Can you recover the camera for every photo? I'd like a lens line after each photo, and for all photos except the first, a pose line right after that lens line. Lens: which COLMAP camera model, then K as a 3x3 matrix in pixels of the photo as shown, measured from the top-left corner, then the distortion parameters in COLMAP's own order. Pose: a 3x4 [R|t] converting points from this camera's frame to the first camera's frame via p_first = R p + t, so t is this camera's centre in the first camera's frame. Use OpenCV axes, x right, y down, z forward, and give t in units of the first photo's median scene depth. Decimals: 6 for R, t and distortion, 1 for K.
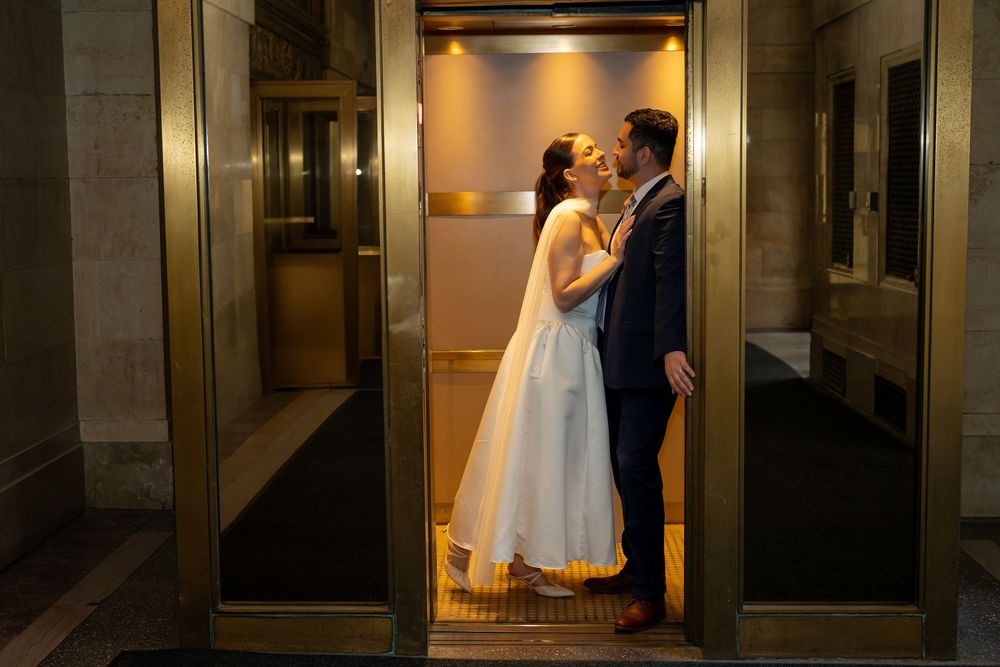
lens RADIAL K [[1459.6, 0, 453.3], [0, 1459.6, 331.7], [0, 0, 1]] dist [-0.025939, -0.110162]
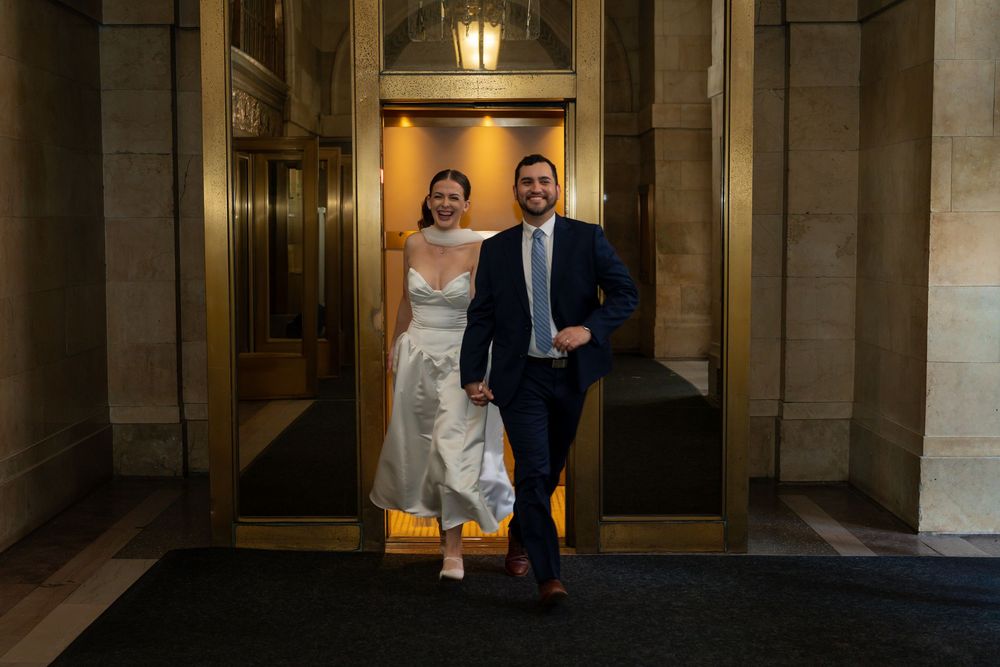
lens RADIAL K [[1424.9, 0, 500.0], [0, 1424.9, 333.5], [0, 0, 1]] dist [-0.017213, -0.082976]
pose [[0.997446, 0.005066, 0.071246, -0.003660], [-0.003198, 0.999649, -0.026310, 0.029301], [-0.071355, 0.026015, 0.997112, -0.279315]]
